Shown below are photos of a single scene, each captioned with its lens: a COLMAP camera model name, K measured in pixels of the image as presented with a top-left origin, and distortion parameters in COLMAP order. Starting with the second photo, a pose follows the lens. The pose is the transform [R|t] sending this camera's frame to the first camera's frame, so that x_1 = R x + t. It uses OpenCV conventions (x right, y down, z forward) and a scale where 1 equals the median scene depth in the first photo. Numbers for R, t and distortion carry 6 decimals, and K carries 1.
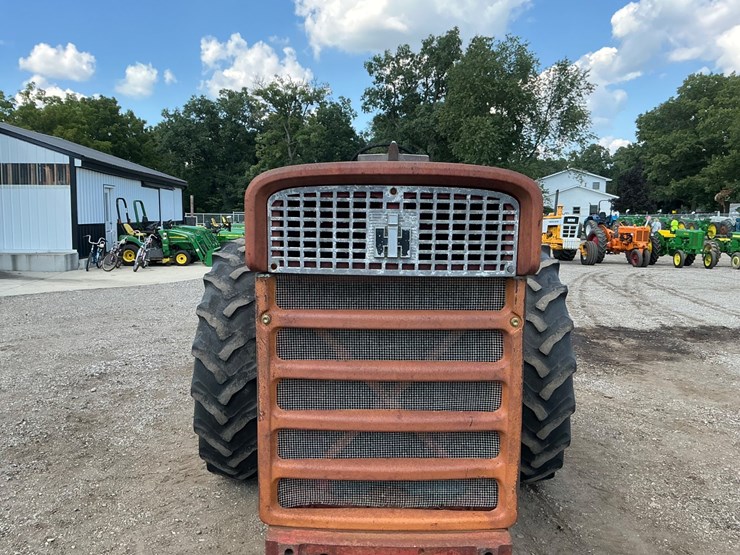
lens RADIAL K [[610.7, 0, 368.0], [0, 610.7, 277.5], [0, 0, 1]] dist [0.055294, -0.106305]
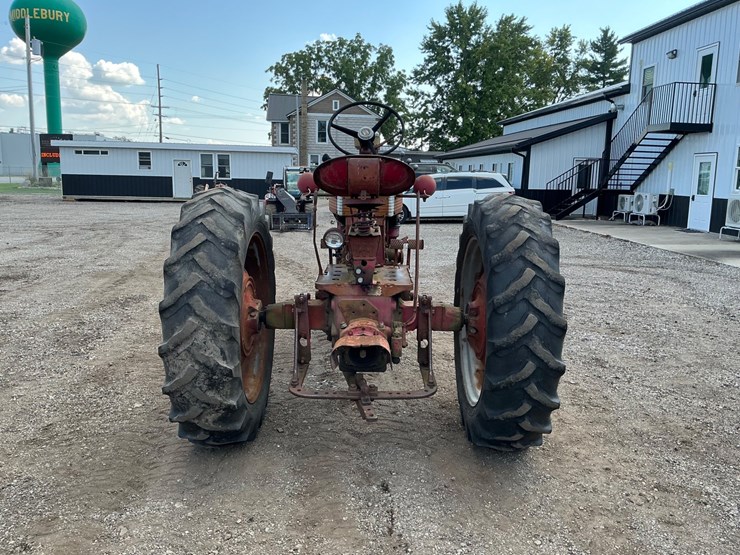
lens RADIAL K [[610.7, 0, 372.6], [0, 610.7, 278.8], [0, 0, 1]] dist [0.055294, -0.106305]
pose [[-0.999426, -0.020515, -0.026964, 0.006146], [-0.027023, 0.962727, 0.269121, -0.031439], [0.020437, 0.269696, -0.962729, 0.316108]]
